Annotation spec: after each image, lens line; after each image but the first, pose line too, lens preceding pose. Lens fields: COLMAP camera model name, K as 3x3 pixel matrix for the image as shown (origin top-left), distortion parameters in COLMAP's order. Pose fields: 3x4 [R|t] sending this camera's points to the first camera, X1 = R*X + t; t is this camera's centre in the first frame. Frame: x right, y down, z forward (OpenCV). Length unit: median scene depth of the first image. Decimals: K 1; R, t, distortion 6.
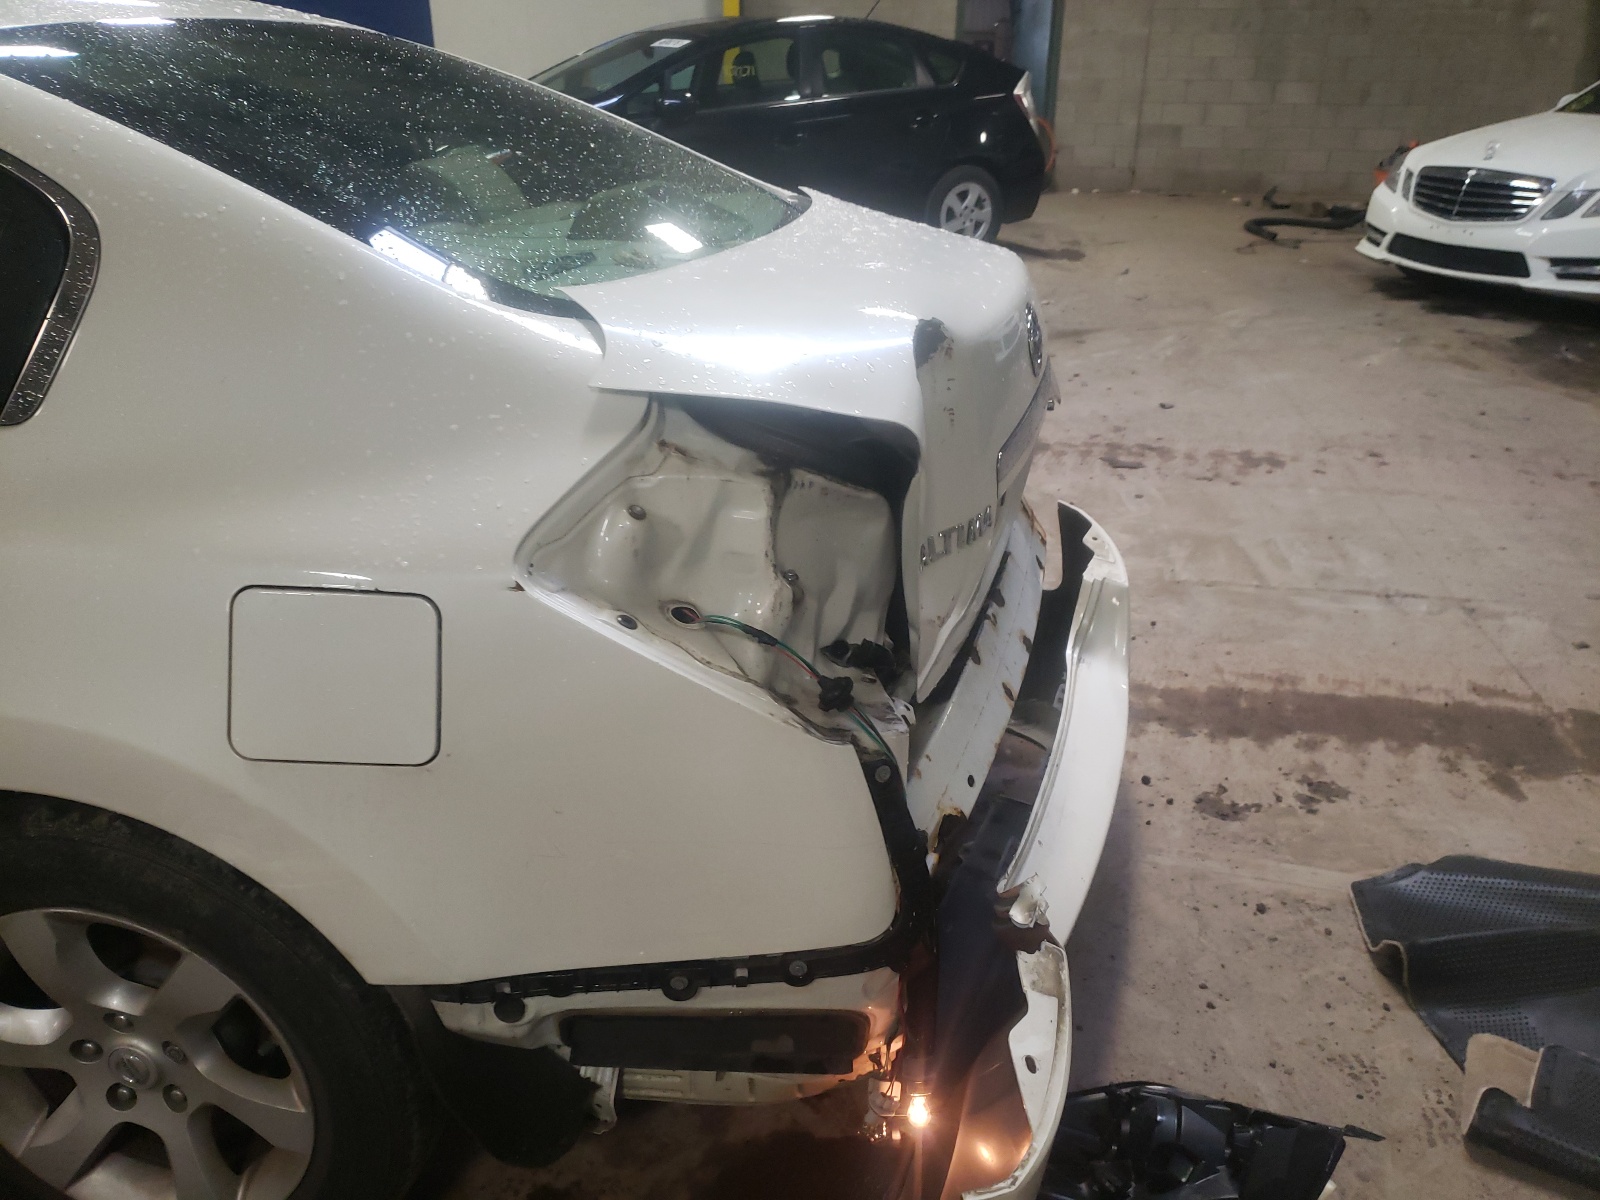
lens RADIAL K [[1236.7, 0, 801.1], [0, 1236.7, 607.9], [0, 0, 1]] dist [0.024853, -0.019868]
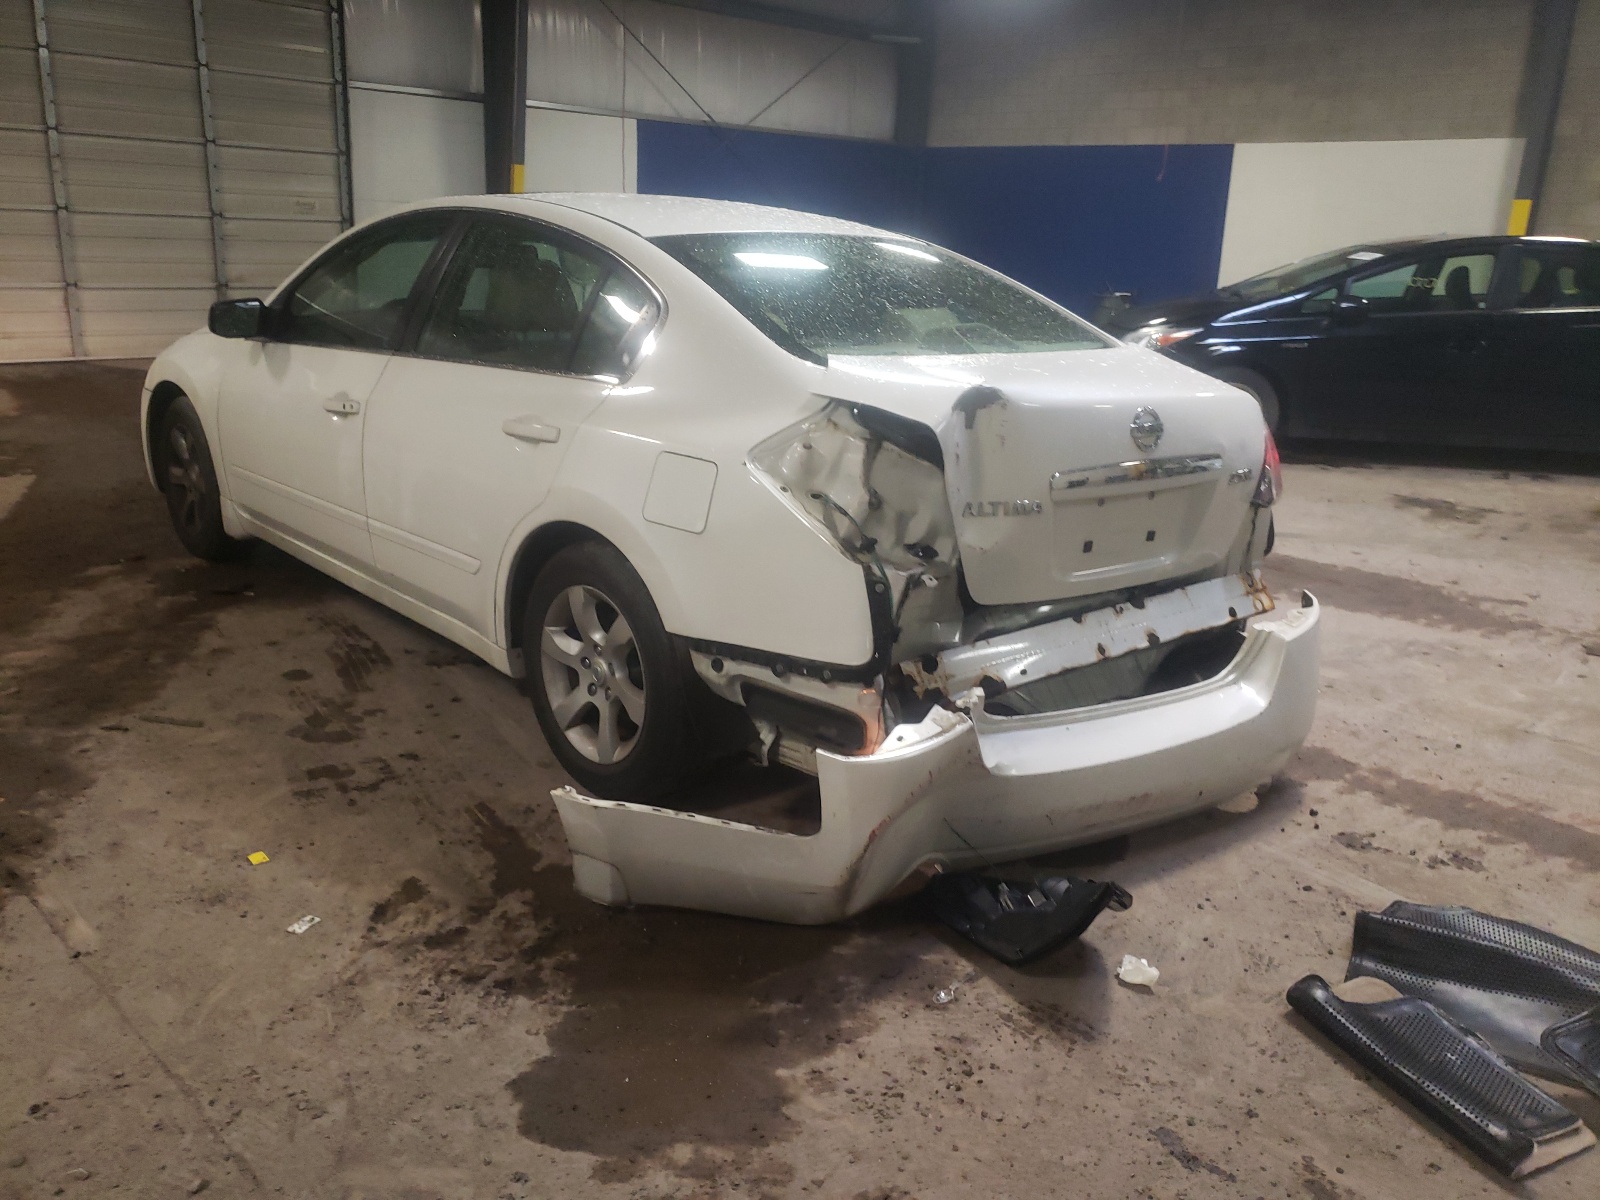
lens RADIAL K [[1236.7, 0, 791.2], [0, 1236.7, 601.1], [0, 0, 1]] dist [0.024853, -0.019868]
pose [[0.799635, 0.186866, -0.570671, 0.989082], [-0.270677, 0.960489, -0.064766, 0.290341], [0.536021, 0.206257, 0.818621, -0.668552]]
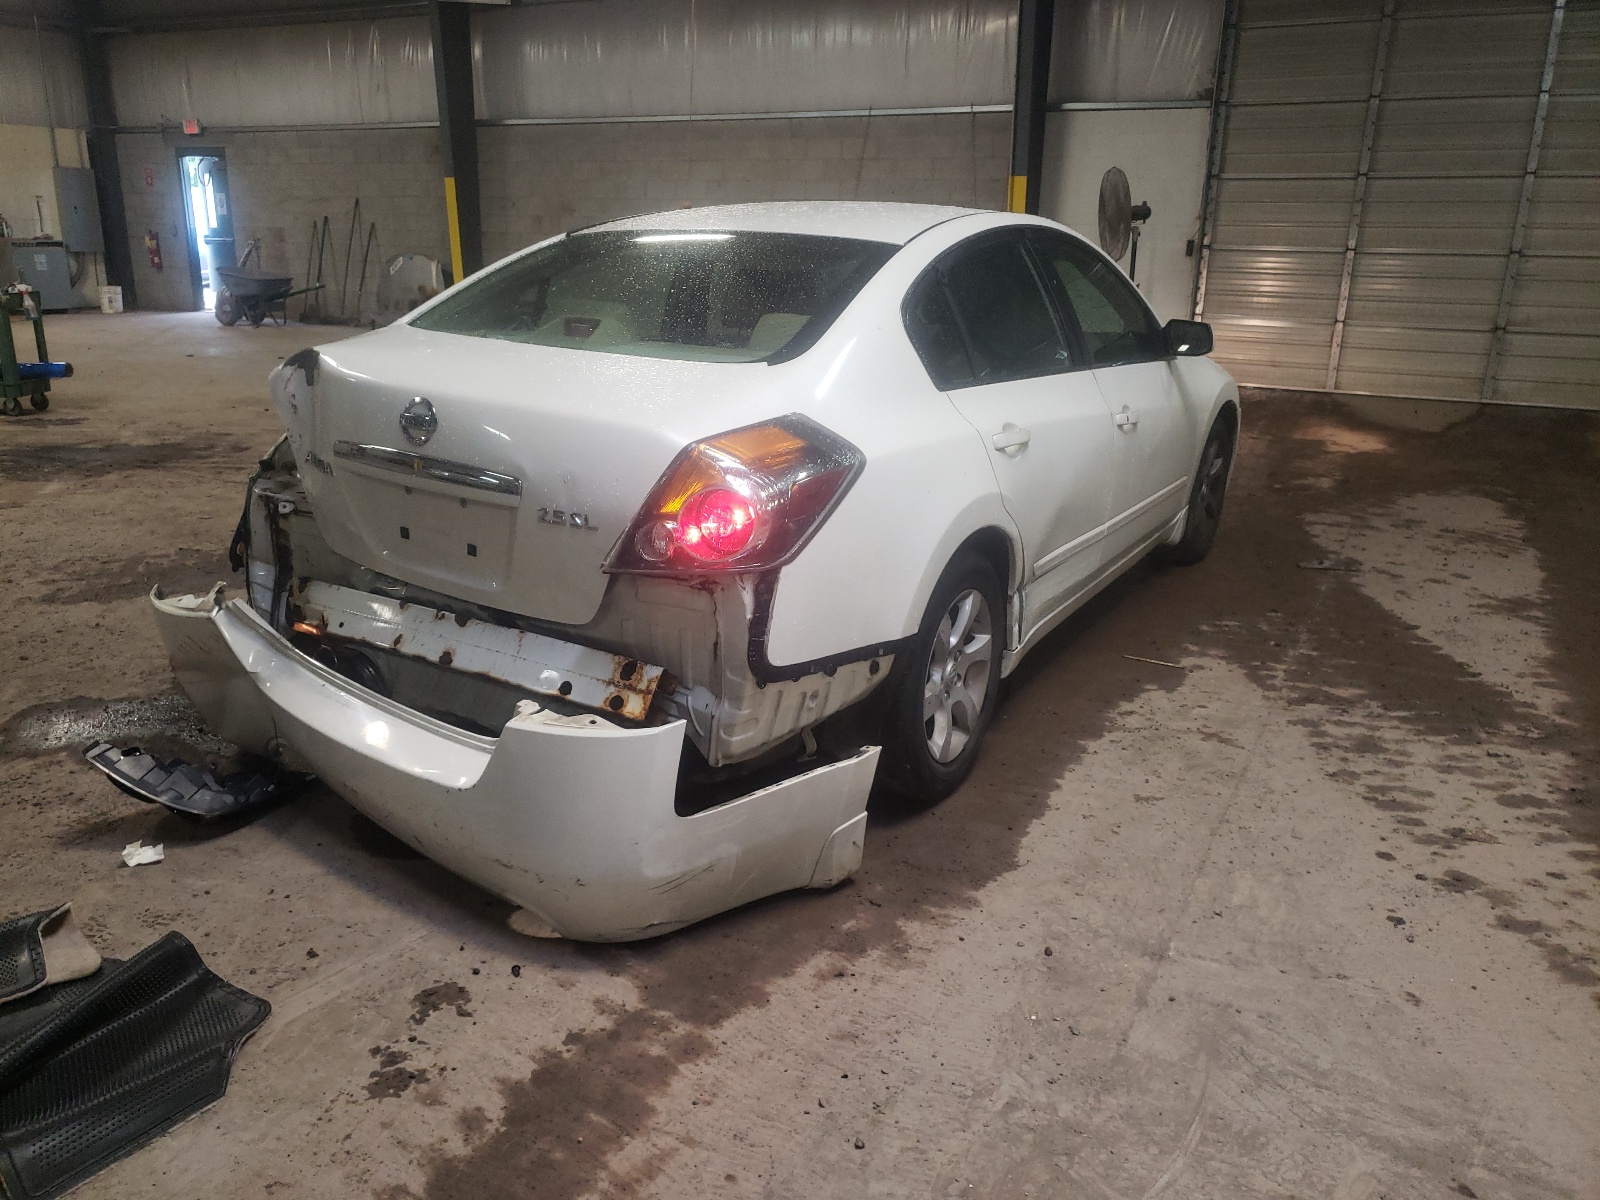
lens RADIAL K [[1236.7, 0, 763.7], [0, 1236.7, 617.3], [0, 0, 1]] dist [0.024853, -0.019868]
pose [[-0.351963, 0.258355, -0.899653, 1.845545], [-0.407669, 0.822891, 0.395800, -0.995976], [0.842572, 0.506067, -0.184304, 2.213739]]
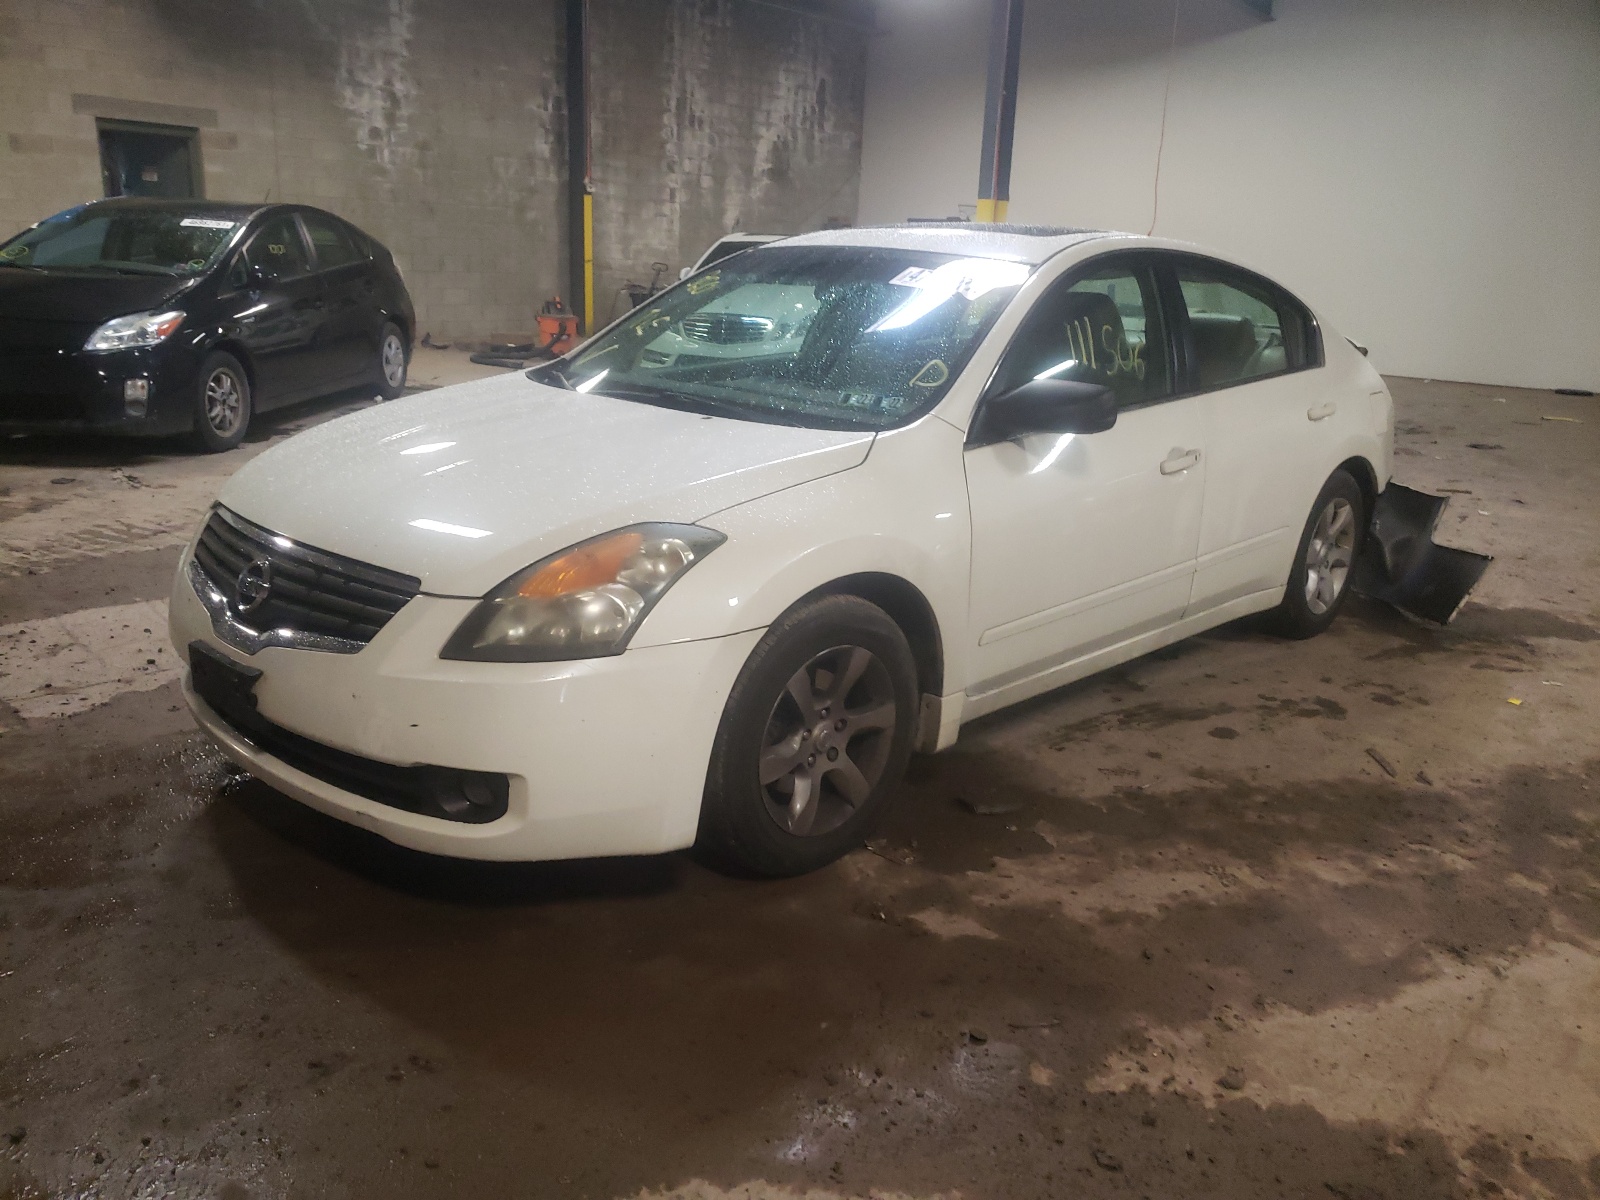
lens RADIAL K [[1236.7, 0, 795.6], [0, 1236.7, 595.9], [0, 0, 1]] dist [0.024853, -0.019868]
pose [[0.561145, -0.219555, 0.798068, -3.865569], [0.314764, 0.948344, 0.039577, -0.107459], [-0.765533, 0.228995, 0.601267, 0.013327]]
